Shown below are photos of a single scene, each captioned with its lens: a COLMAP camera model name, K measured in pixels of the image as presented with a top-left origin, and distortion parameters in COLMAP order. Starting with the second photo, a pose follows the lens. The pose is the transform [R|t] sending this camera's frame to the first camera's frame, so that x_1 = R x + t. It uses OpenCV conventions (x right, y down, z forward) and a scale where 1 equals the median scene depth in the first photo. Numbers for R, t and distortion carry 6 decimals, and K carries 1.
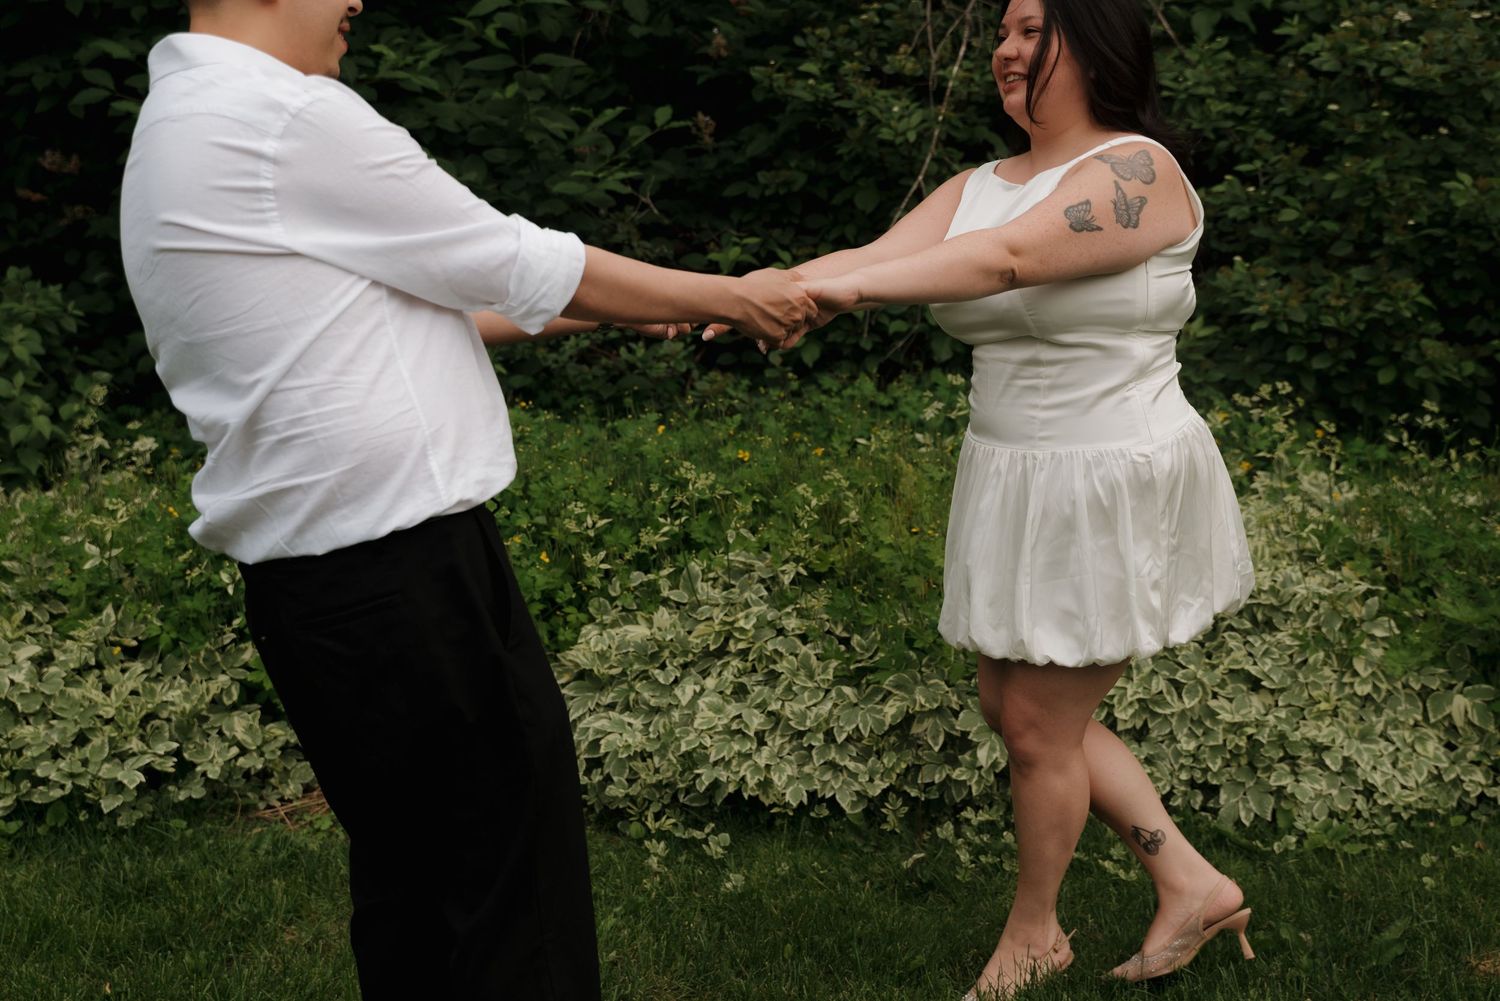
lens RADIAL K [[1710.0, 0, 748.3], [0, 1710.0, 495.4], [0, 0, 1]] dist [0.015861, 0.000000]
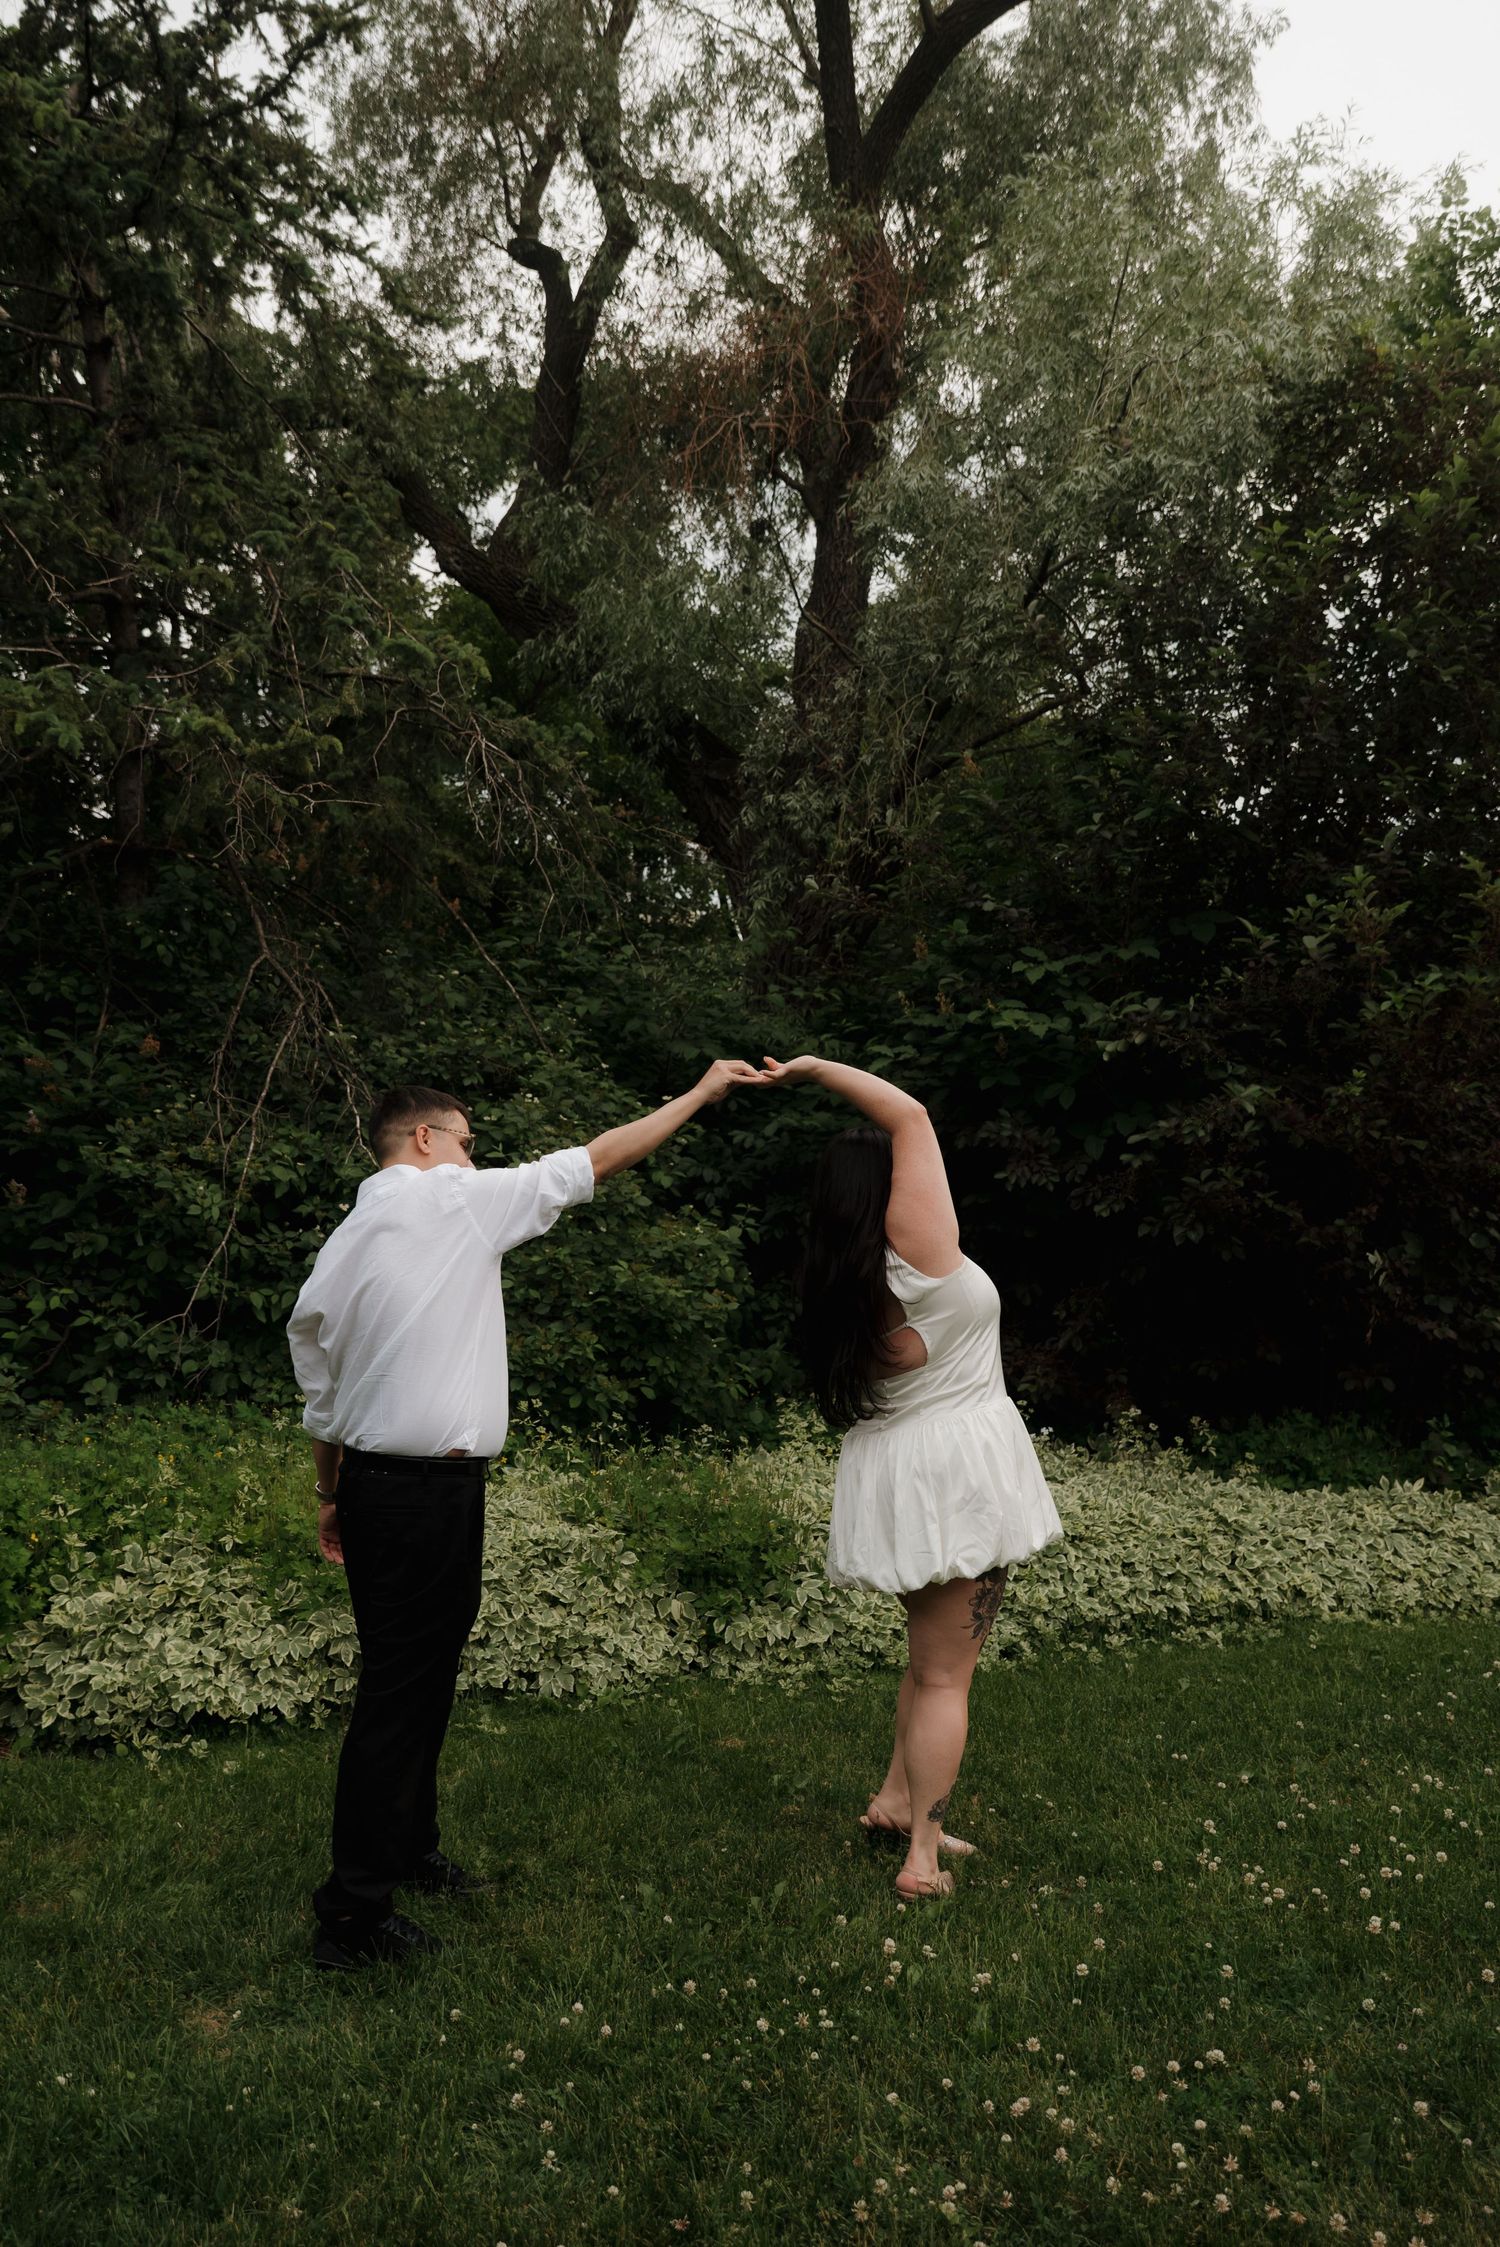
lens RADIAL K [[1825.7, 0, 752.7], [0, 1825.7, 1126.3], [0, 0, 1]] dist [-0.000279, 0.001396]
pose [[0.842791, 0.077257, 0.532668, -0.428987], [0.051105, 0.973688, -0.222080, 0.068566], [-0.535810, 0.214389, 0.816667, -0.465935]]
